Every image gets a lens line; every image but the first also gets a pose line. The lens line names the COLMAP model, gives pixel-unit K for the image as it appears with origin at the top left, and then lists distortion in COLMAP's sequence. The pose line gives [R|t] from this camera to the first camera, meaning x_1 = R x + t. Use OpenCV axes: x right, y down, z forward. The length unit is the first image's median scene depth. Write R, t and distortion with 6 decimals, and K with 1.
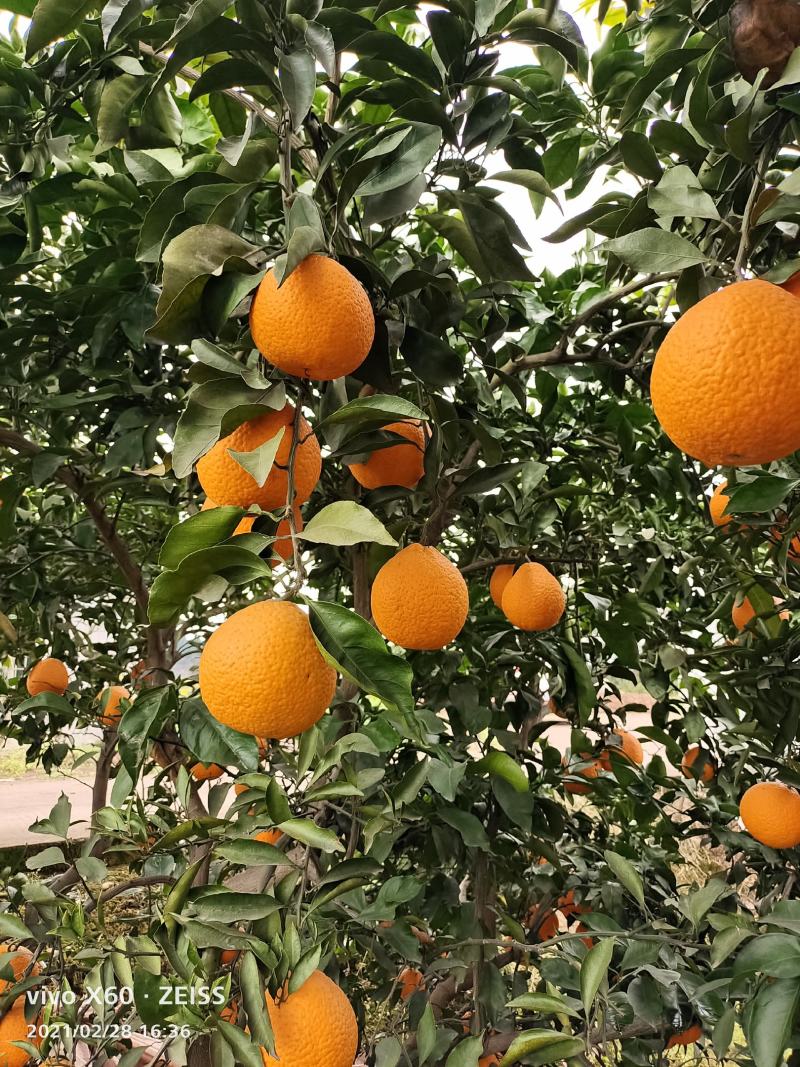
lens RADIAL K [[765.6, 0, 399.4], [0, 765.6, 554.2], [0, 0, 1]] dist [0.044344, -0.052772]
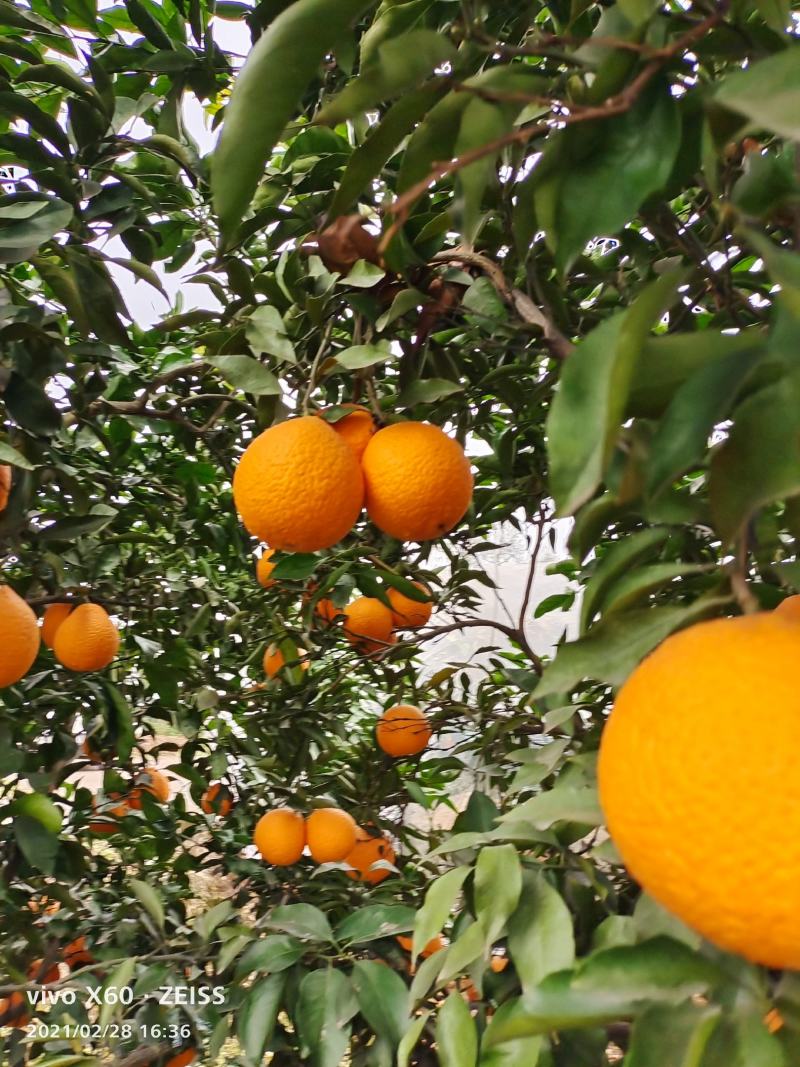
lens RADIAL K [[817.9, 0, 400.0], [0, 817.9, 533.5], [0, 0, 1]] dist [0.004151, 0.003017]
pose [[0.833965, 0.125035, 0.537465, -0.067311], [-0.091496, 0.991841, -0.088769, -0.018859], [-0.544180, 0.024854, 0.838601, -0.114396]]
